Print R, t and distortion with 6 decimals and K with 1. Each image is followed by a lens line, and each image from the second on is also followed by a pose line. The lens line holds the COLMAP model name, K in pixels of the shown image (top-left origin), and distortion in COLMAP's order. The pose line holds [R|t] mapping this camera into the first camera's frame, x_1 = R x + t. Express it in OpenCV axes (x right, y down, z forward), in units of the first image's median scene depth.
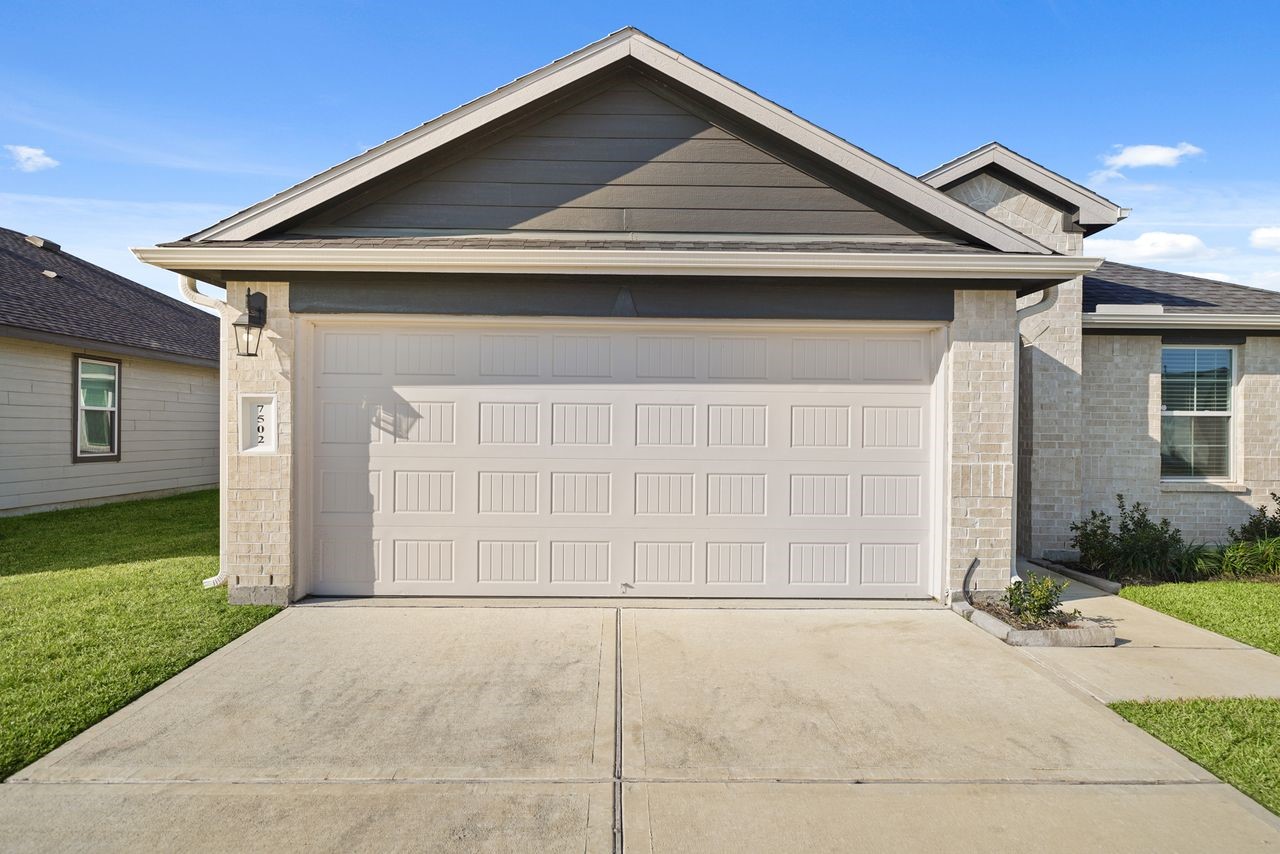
lens RADIAL K [[597.7, 0, 640.0], [0, 597.7, 427.0], [0, 0, 1]] dist [-0.002137, -0.000578]
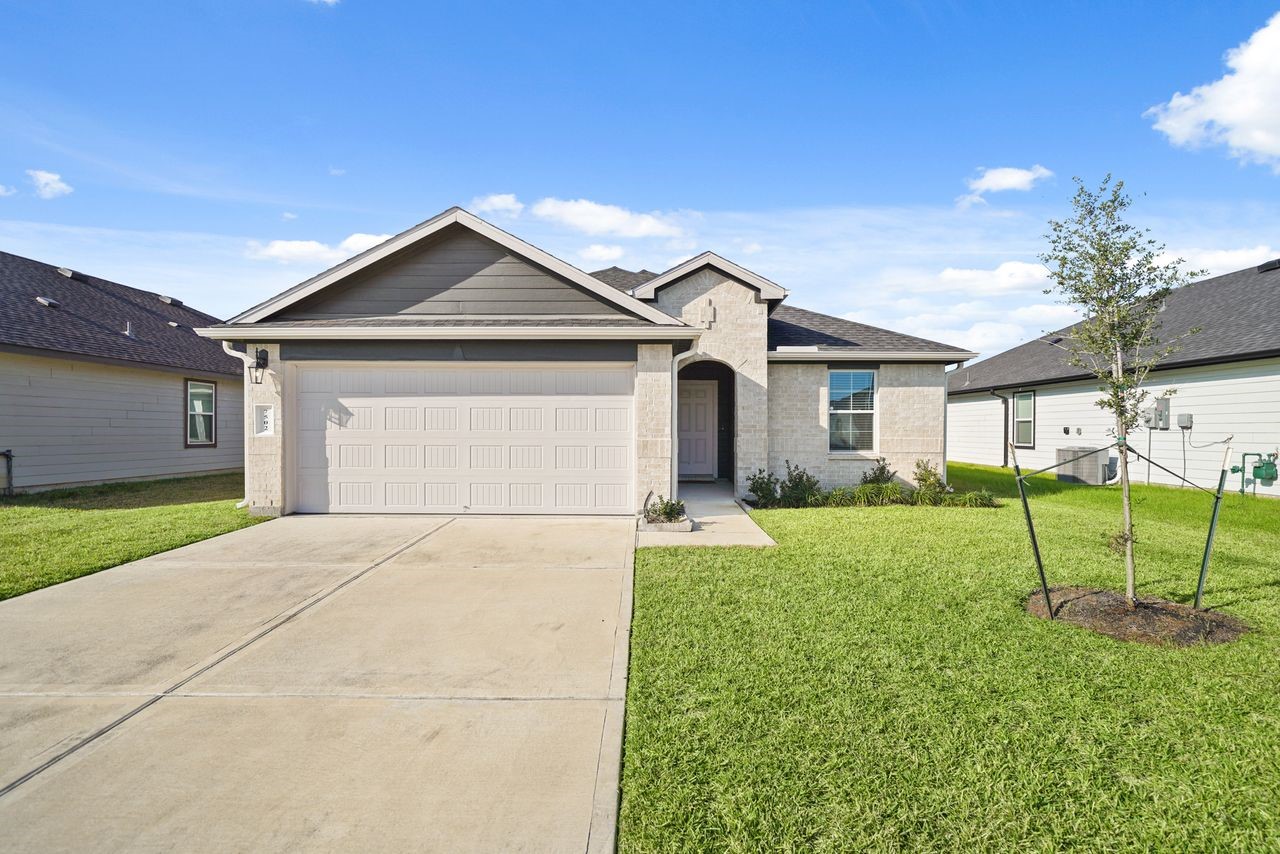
lens RADIAL K [[468.6, 0, 630.9], [0, 468.6, 426.9], [0, 0, 1]] dist [-0.004966, -0.000241]
pose [[0.999788, -0.005541, -0.019850, 0.514317], [0.005549, 0.999985, 0.000339, 0.022183], [0.019848, -0.000449, 0.999803, -0.420903]]
